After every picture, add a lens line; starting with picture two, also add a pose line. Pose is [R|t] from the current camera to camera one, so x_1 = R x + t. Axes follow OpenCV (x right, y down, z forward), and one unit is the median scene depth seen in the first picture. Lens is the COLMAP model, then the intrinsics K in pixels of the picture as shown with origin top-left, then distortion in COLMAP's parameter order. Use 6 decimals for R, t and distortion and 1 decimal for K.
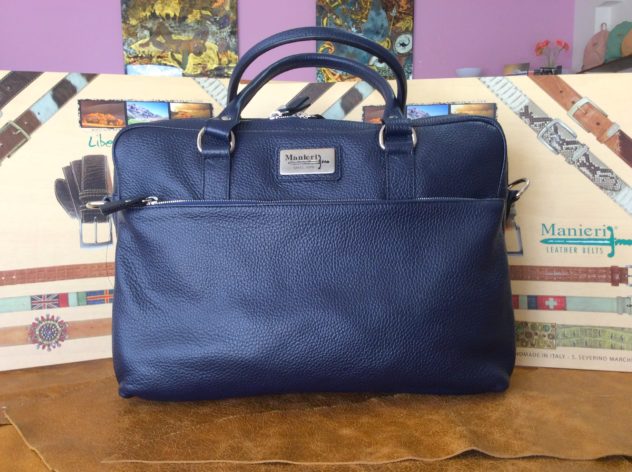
lens RADIAL K [[576.4, 0, 326.6], [0, 576.4, 237.5], [0, 0, 1]] dist [-0.002133, -0.001760]
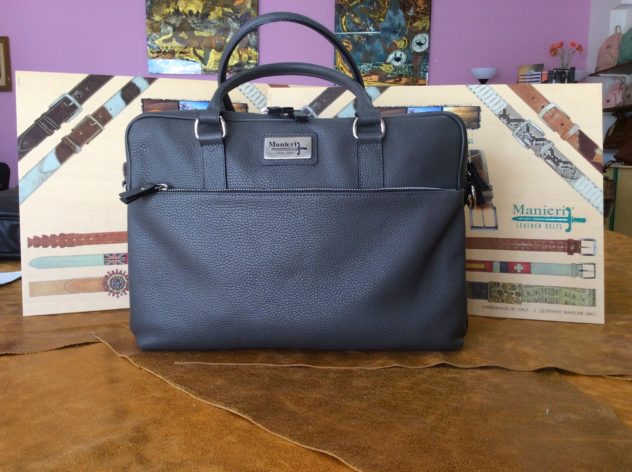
lens RADIAL K [[575.0, 0, 318.2], [0, 575.0, 236.2], [0, 0, 1]] dist [0.010002, 0.007392]
pose [[0.999007, 0.022948, -0.038188, 0.001522], [-0.022773, 0.999728, 0.004999, 0.046273], [0.038293, -0.004124, 0.999258, -0.248857]]
